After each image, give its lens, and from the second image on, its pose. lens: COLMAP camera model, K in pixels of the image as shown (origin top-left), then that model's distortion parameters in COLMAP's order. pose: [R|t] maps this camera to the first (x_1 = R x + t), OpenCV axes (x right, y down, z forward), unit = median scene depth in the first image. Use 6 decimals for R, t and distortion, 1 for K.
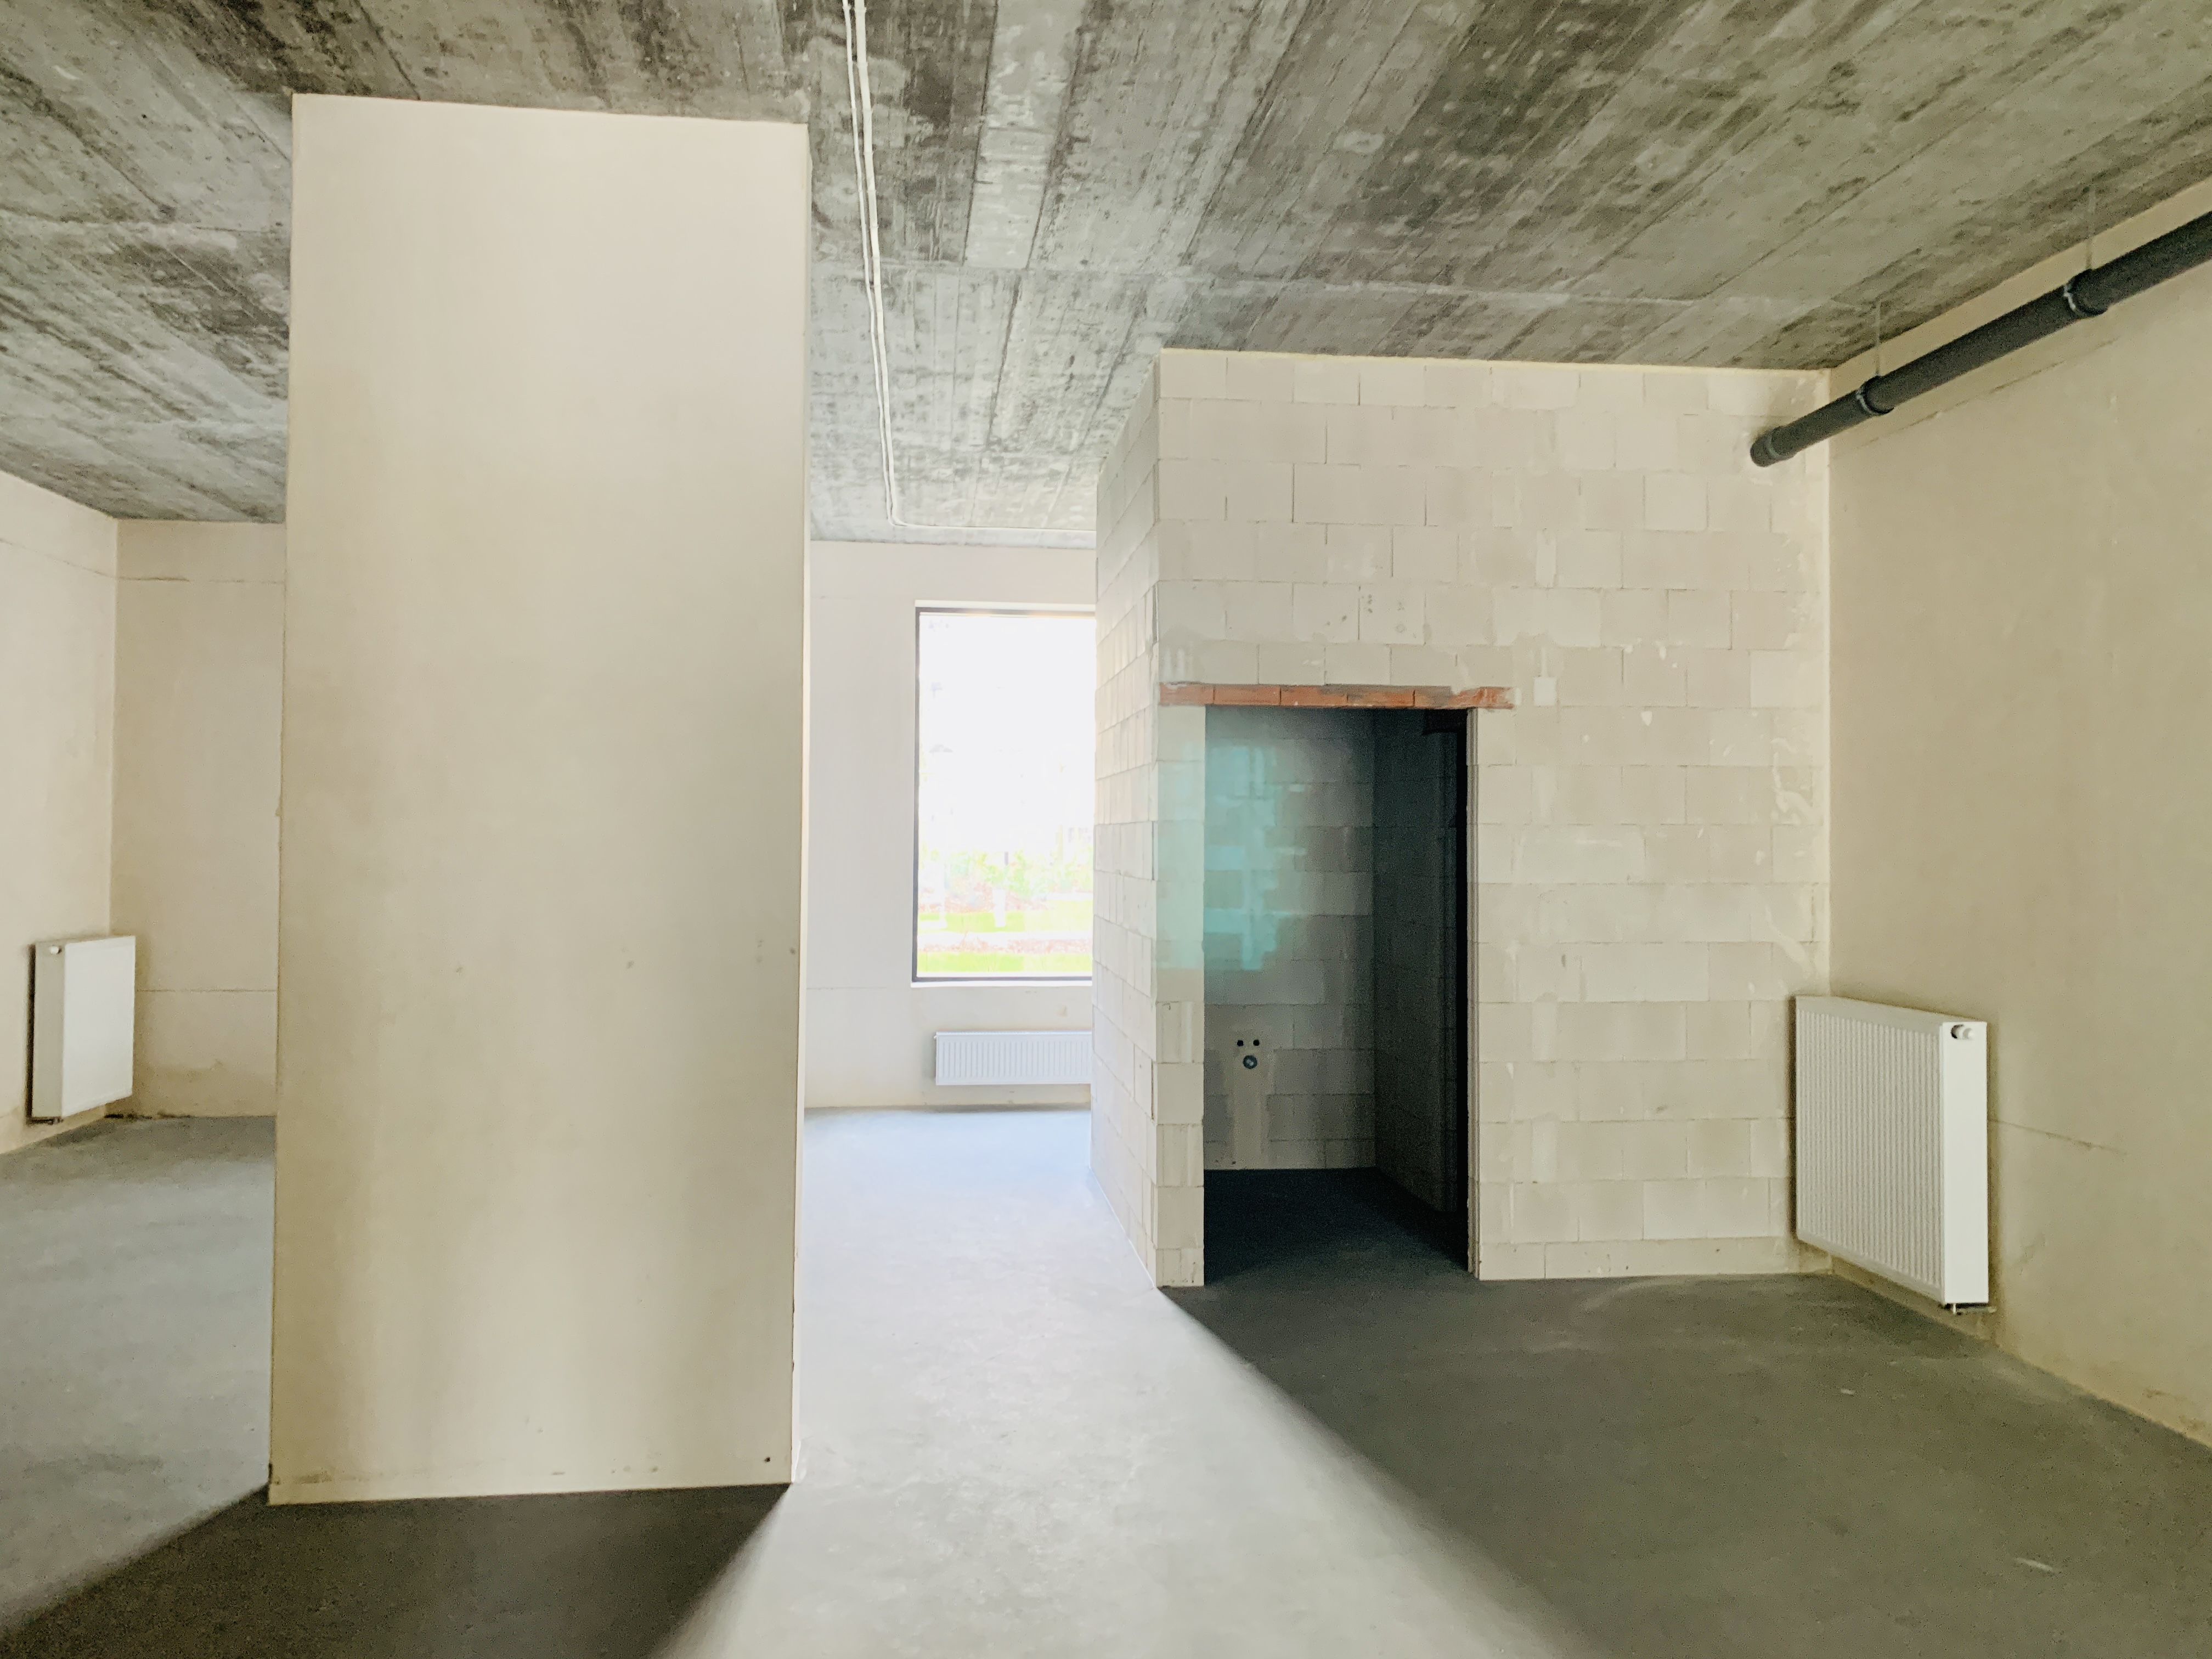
lens RADIAL K [[1707.2, 0, 1103.9], [0, 1707.2, 833.8], [0, 0, 1]] dist [0.032976, -0.024794]
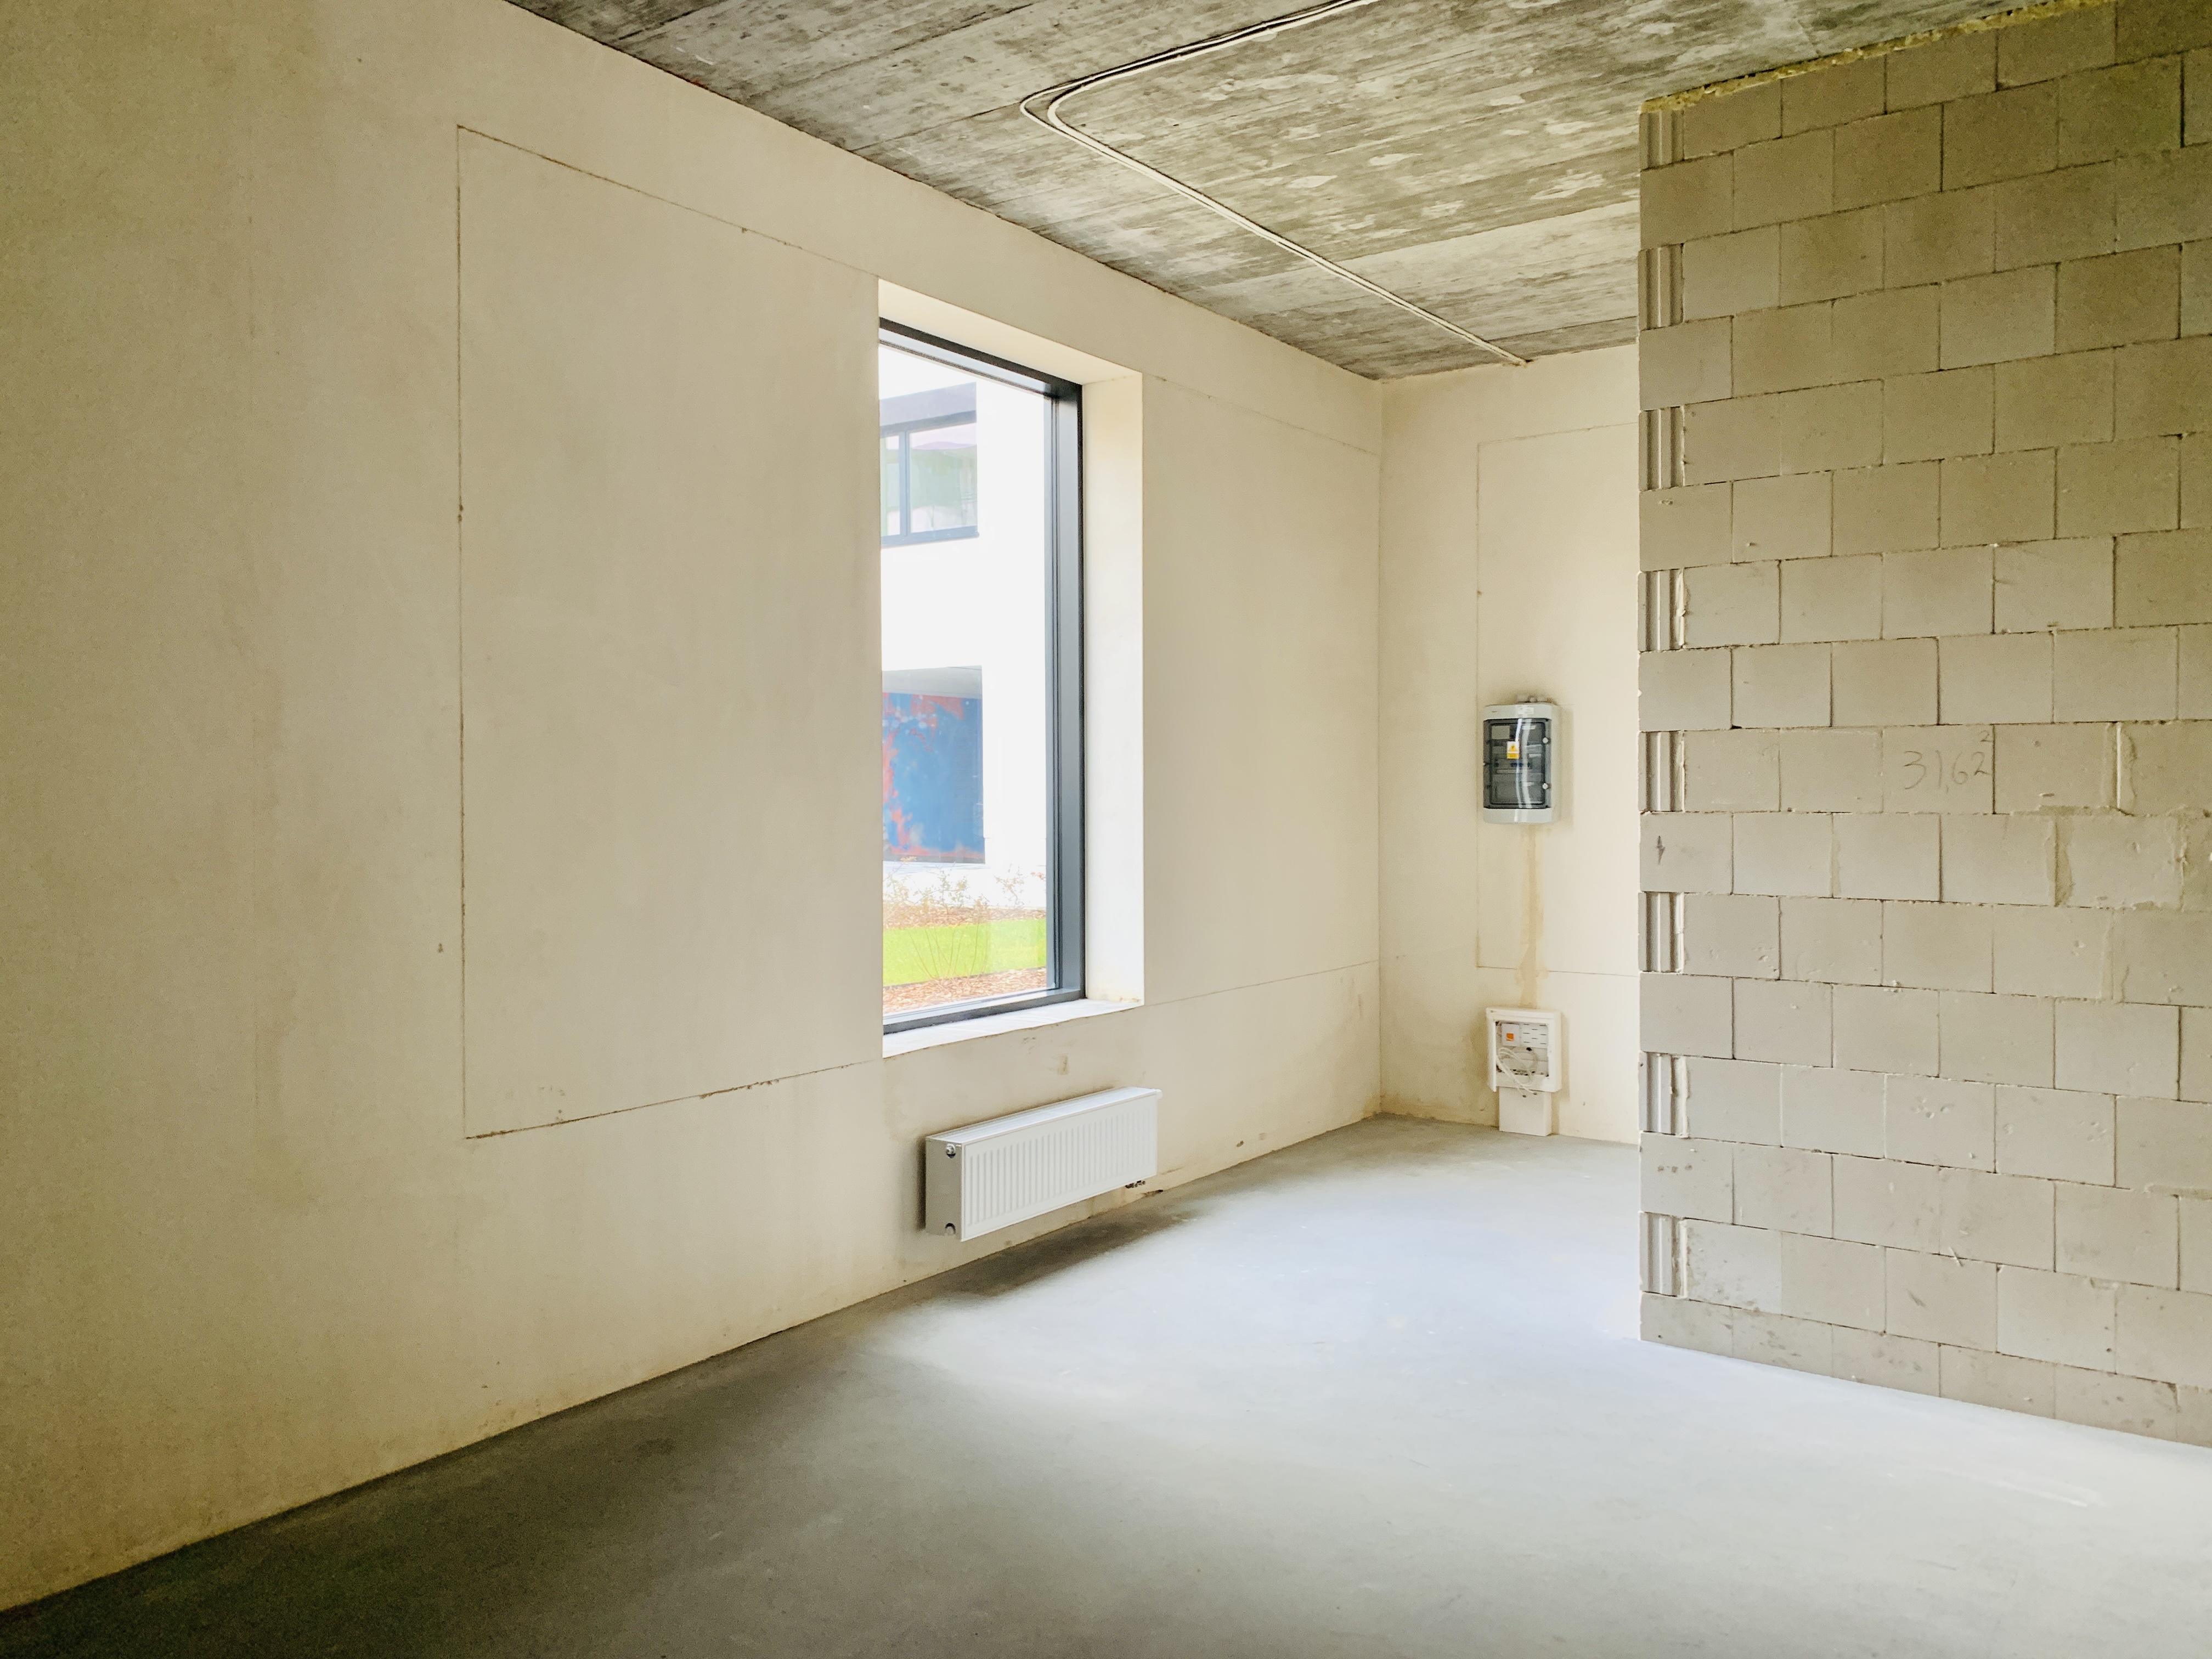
lens RADIAL K [[1707.2, 0, 1088.0], [0, 1707.2, 813.1], [0, 0, 1]] dist [0.032976, -0.024794]
pose [[0.671975, -0.020421, 0.740292, -0.829110], [0.004433, 0.999713, 0.023553, 0.012113], [-0.740561, -0.012546, 0.671872, 1.158559]]
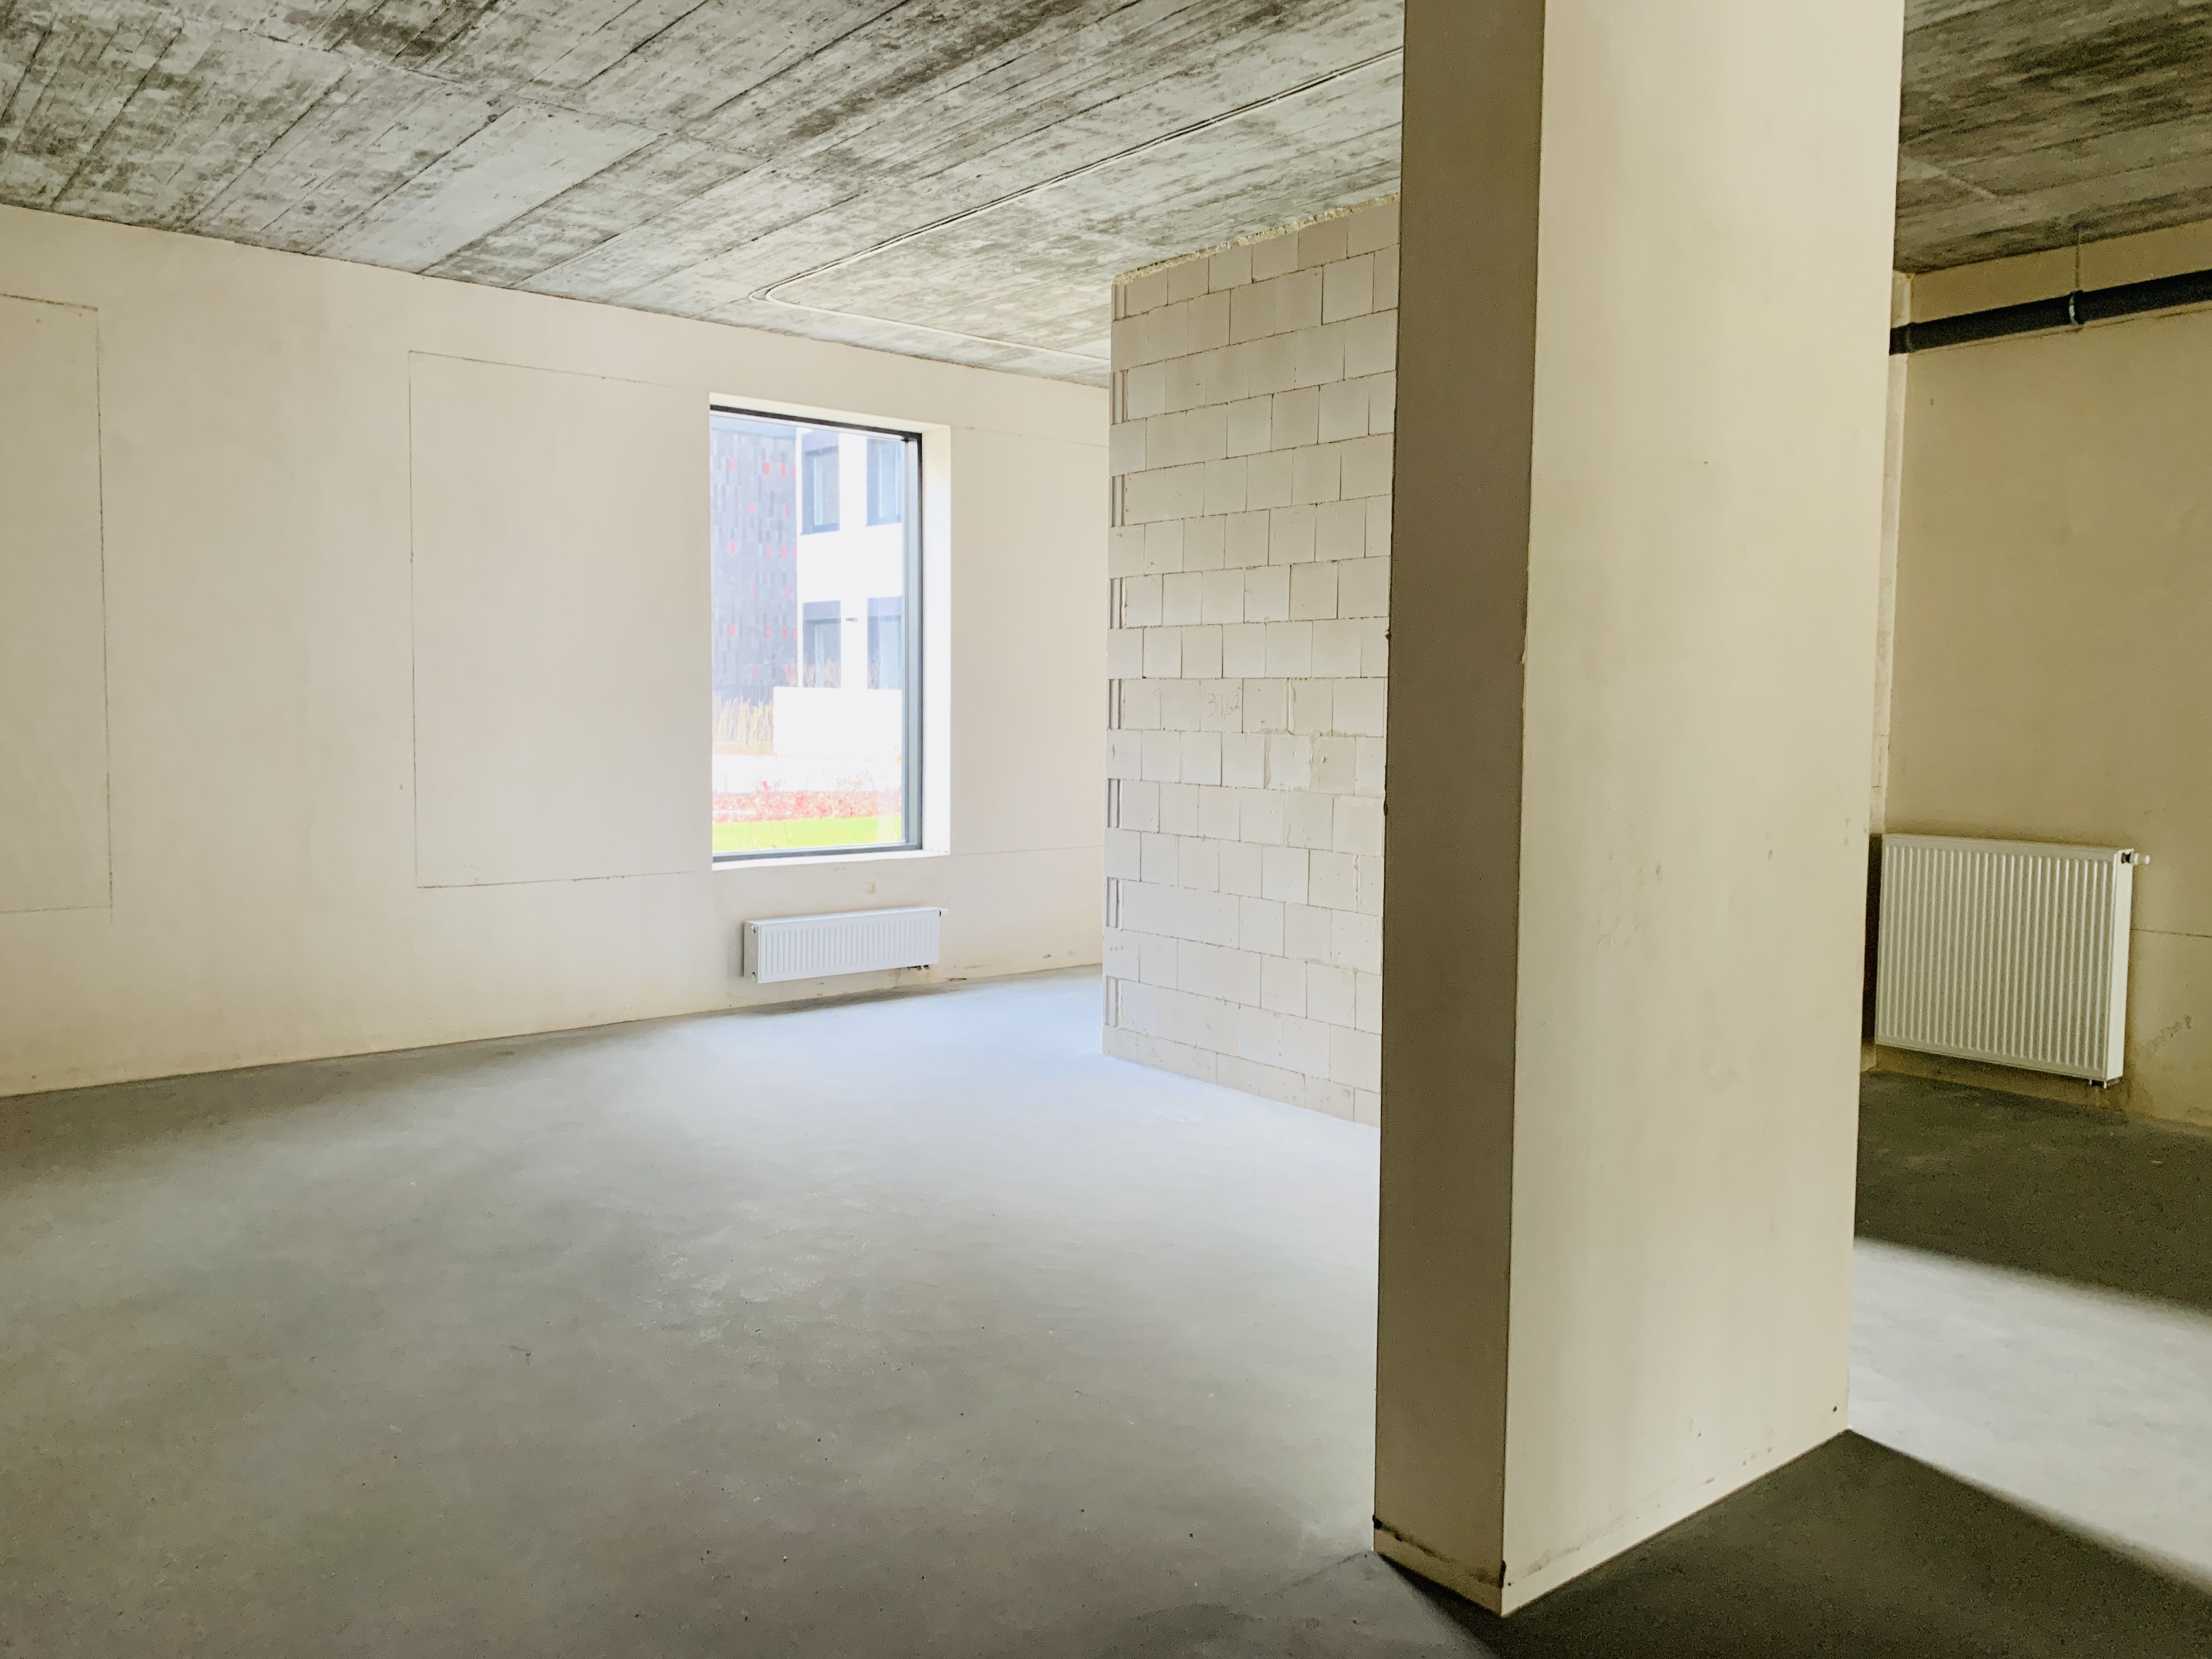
lens RADIAL K [[1707.2, 0, 1098.8], [0, 1707.2, 831.0], [0, 0, 1]] dist [0.032976, -0.024794]
pose [[0.839708, -0.039858, 0.541573, -0.758014], [-0.006920, 0.996436, 0.084064, -0.000210], [-0.542994, -0.074337, 0.836440, 0.384886]]
